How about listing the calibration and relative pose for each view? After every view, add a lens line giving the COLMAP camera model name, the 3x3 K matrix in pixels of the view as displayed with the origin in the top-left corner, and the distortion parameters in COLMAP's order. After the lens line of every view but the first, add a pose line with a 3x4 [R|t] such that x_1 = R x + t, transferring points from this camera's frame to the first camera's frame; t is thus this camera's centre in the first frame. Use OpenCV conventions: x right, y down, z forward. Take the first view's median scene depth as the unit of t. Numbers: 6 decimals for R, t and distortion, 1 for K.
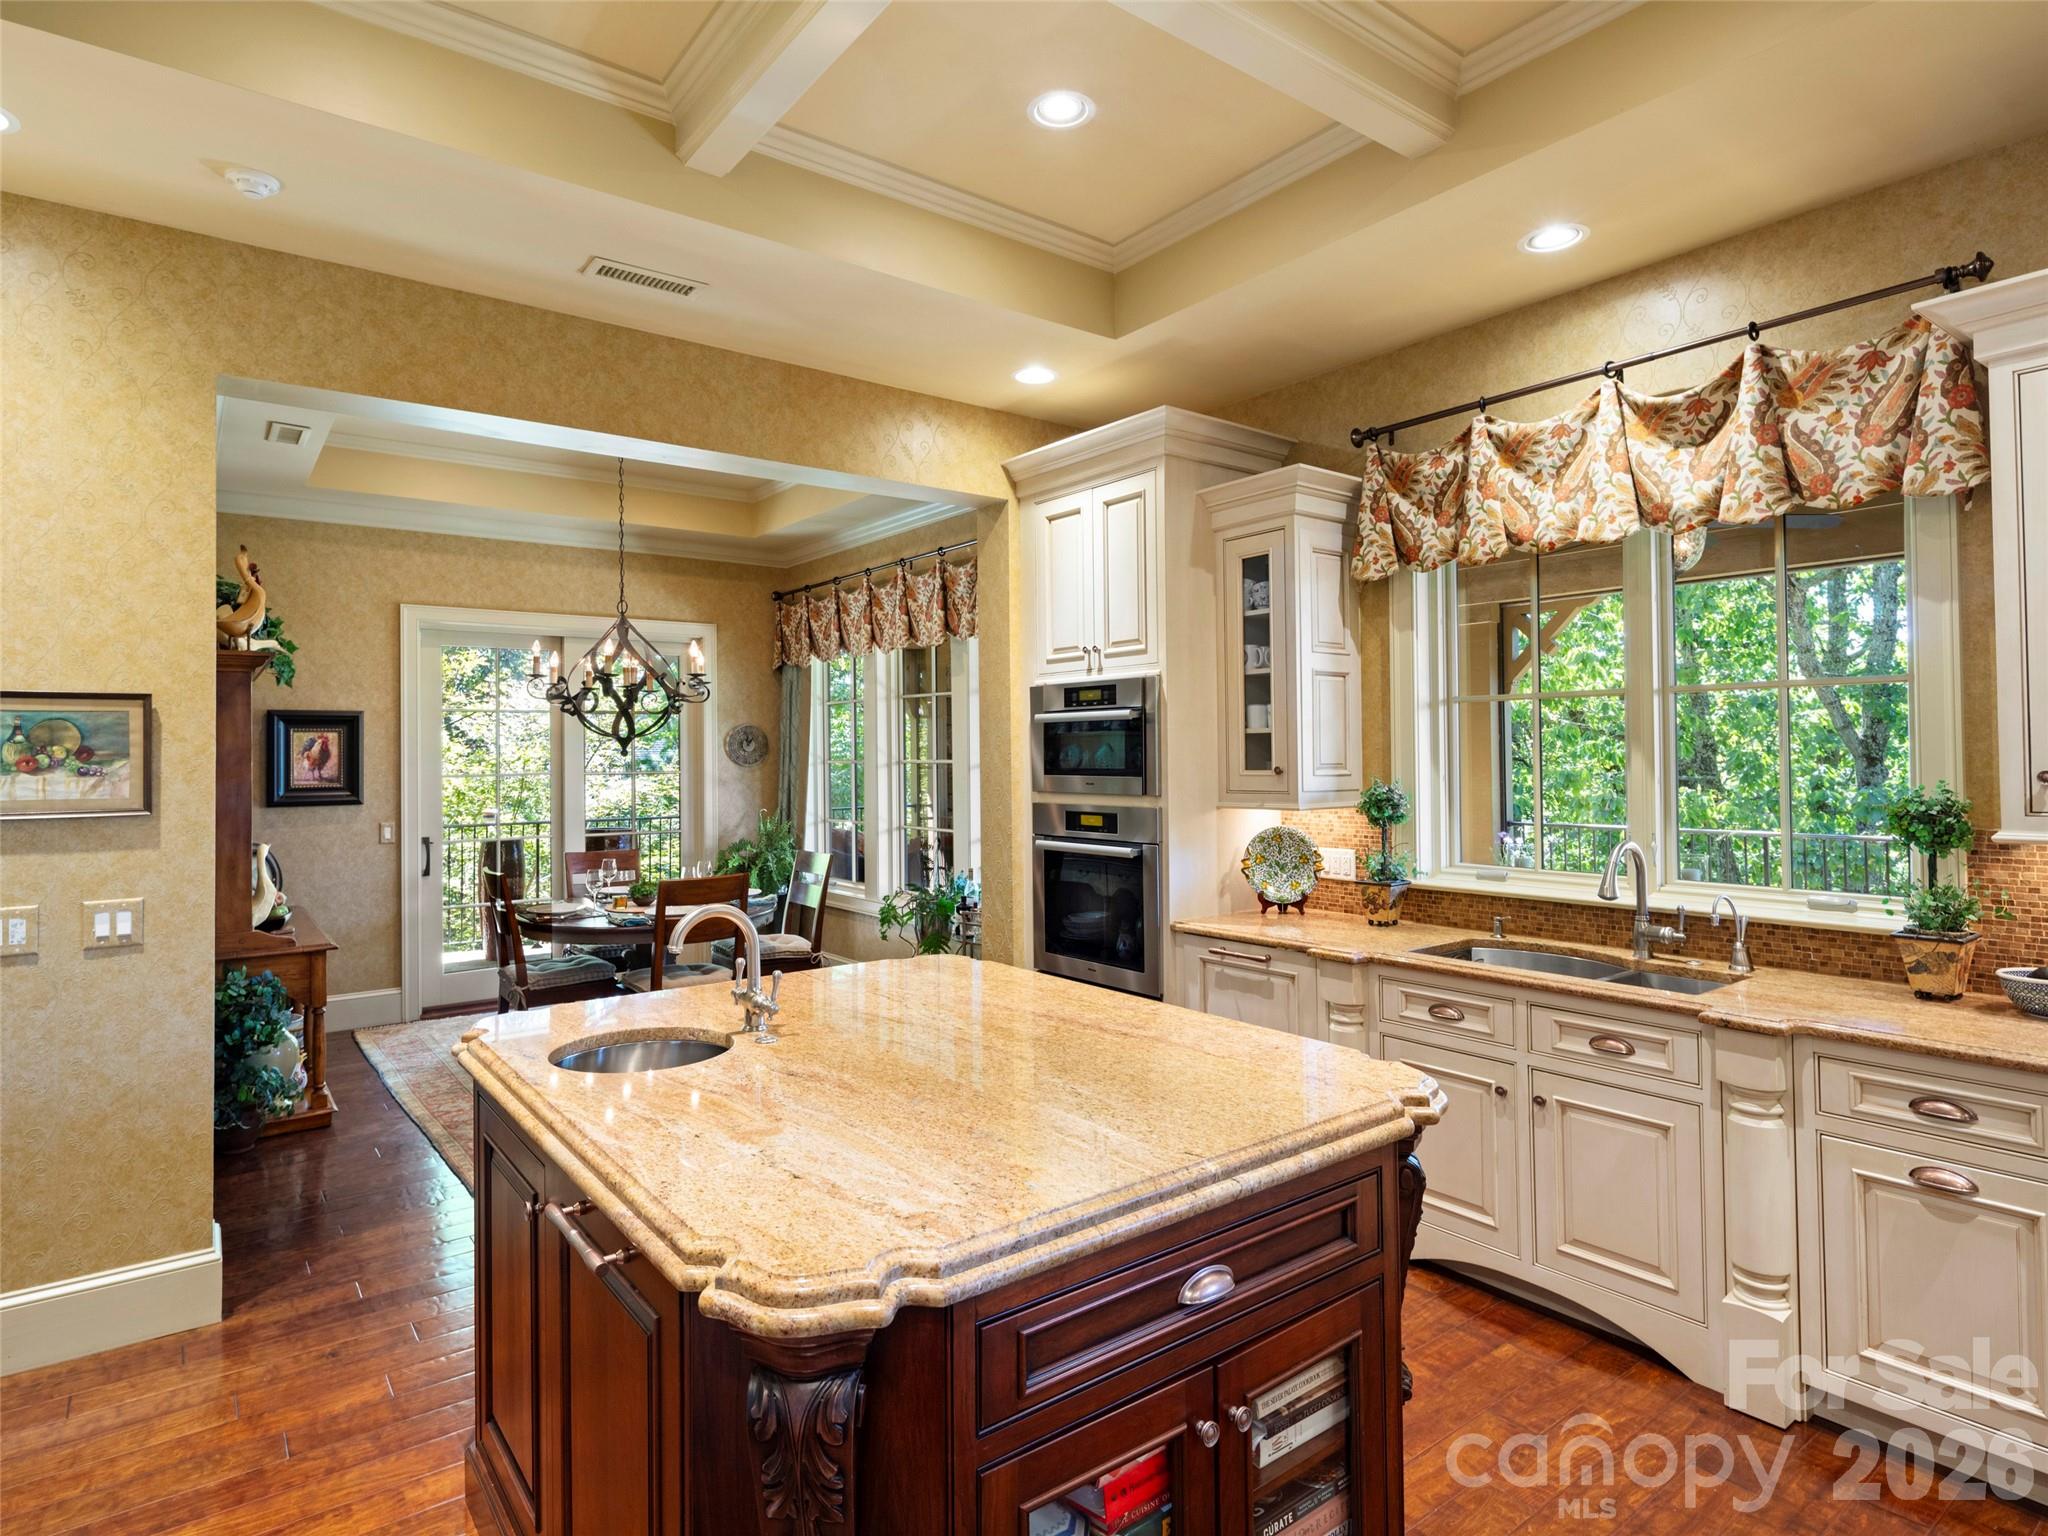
lens RADIAL K [[1119.6, 0, 1018.7], [0, 1119.6, 746.5], [0, 0, 1]] dist [0.001242, -0.005262]
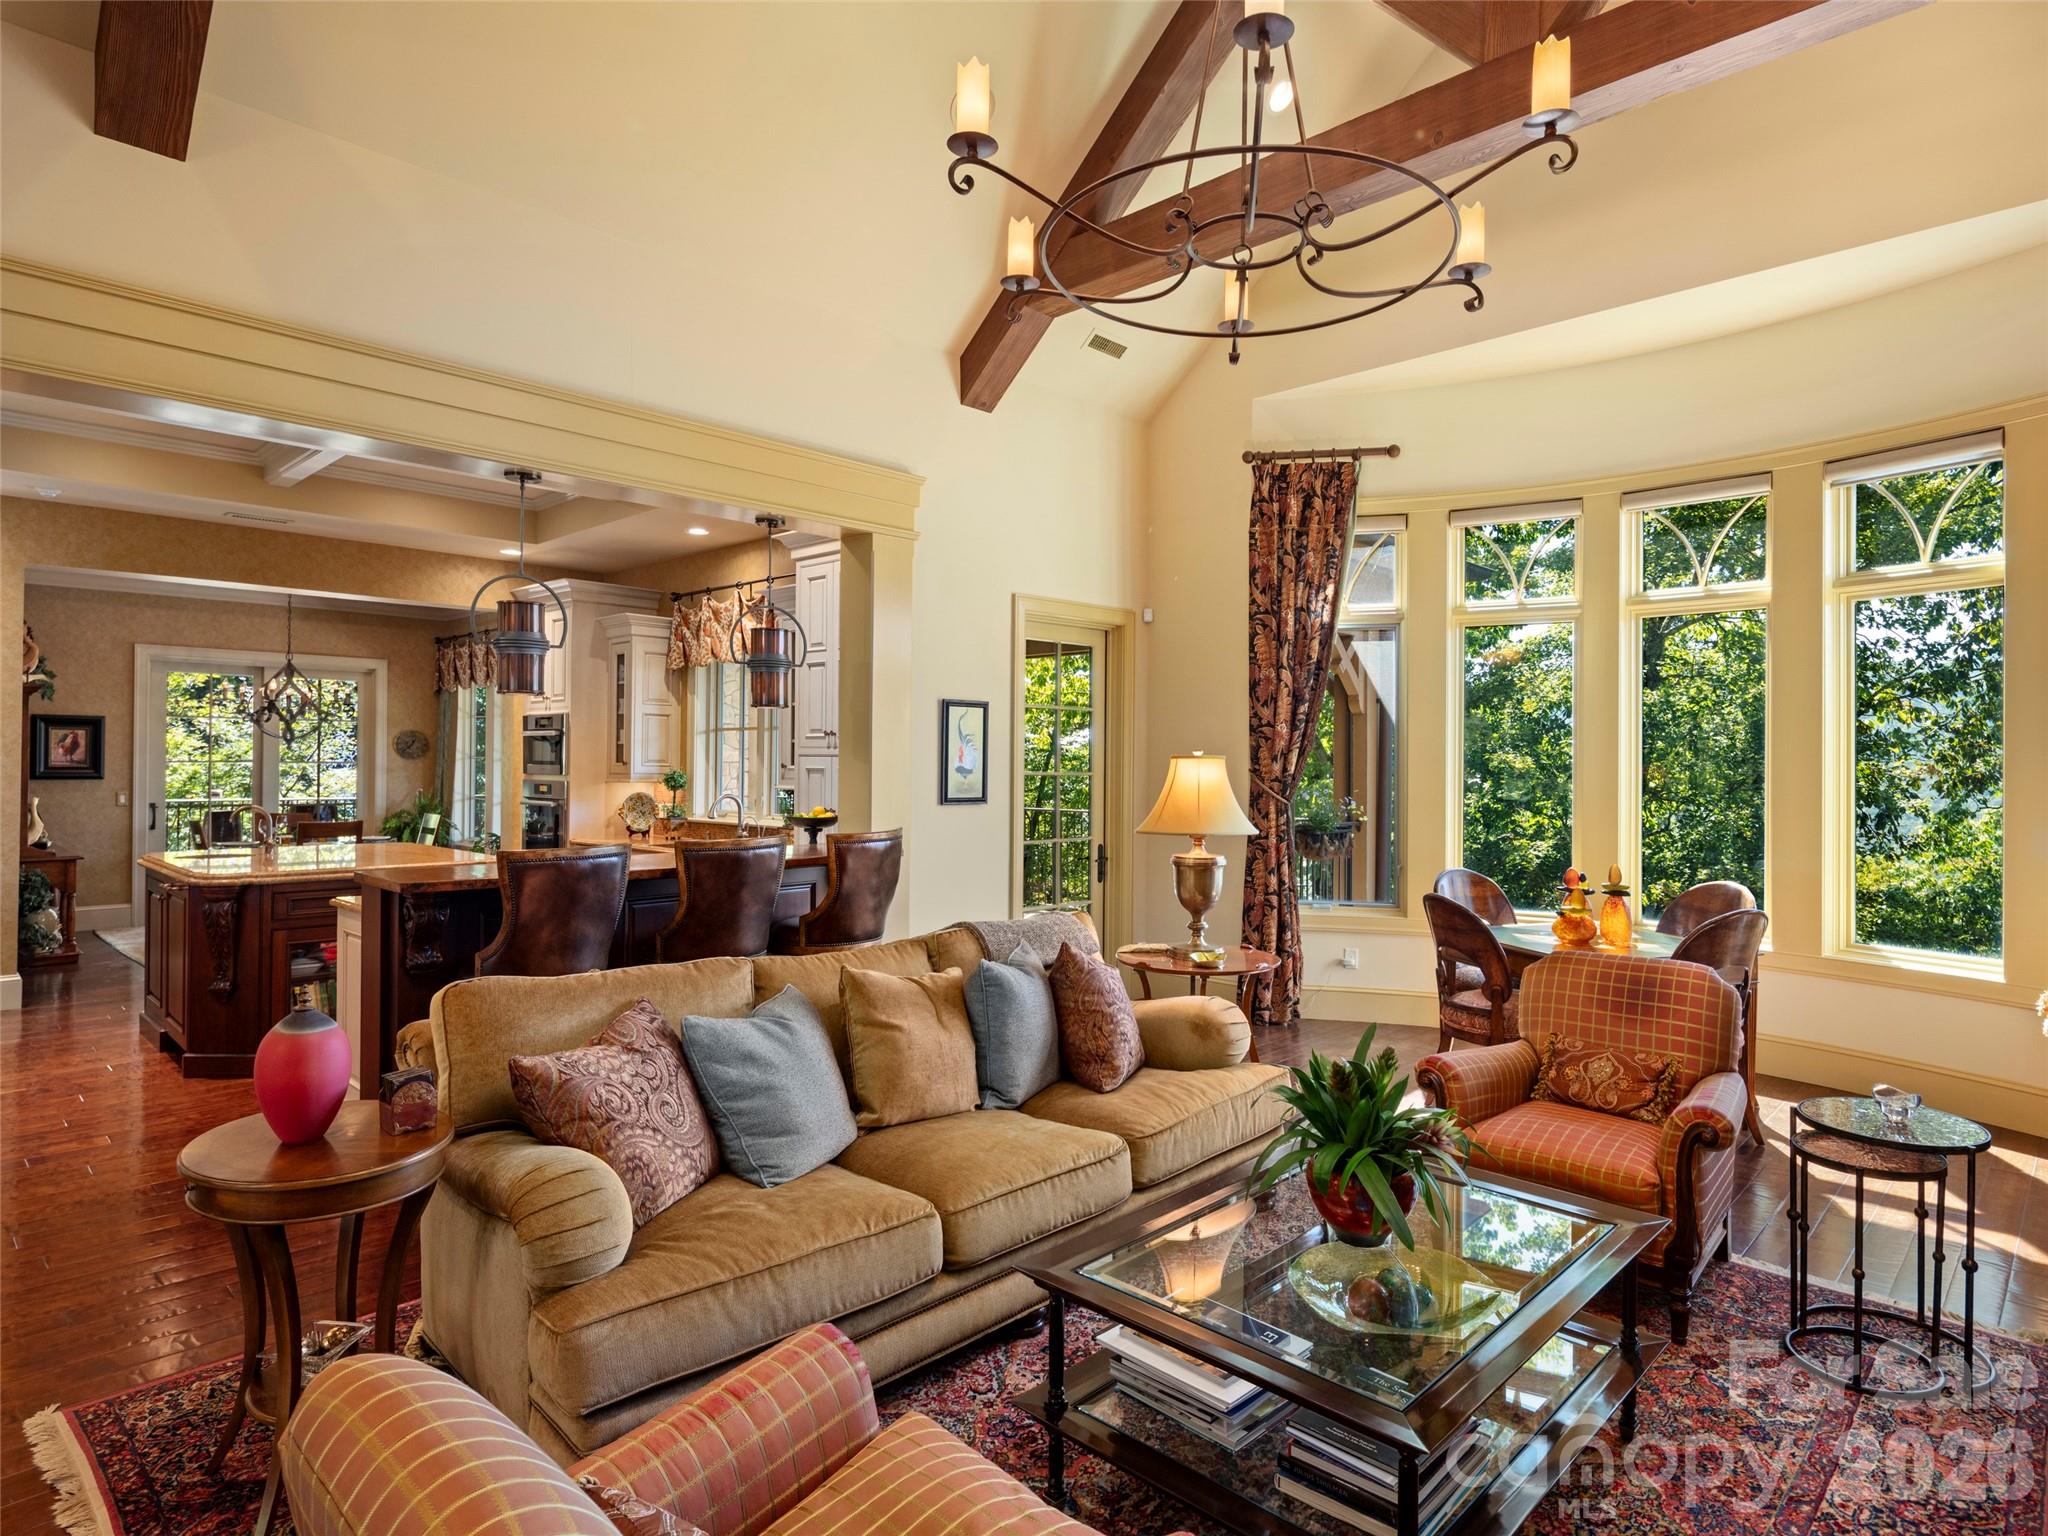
lens RADIAL K [[1119.6, 0, 1088.0], [0, 1119.6, 764.2], [0, 0, 1]] dist [0.001242, -0.005262]
pose [[0.982208, 0.018369, 0.186895, 0.596730], [-0.019940, 0.999780, 0.006530, -0.005207], [-0.186734, -0.010141, 0.982358, -0.995423]]
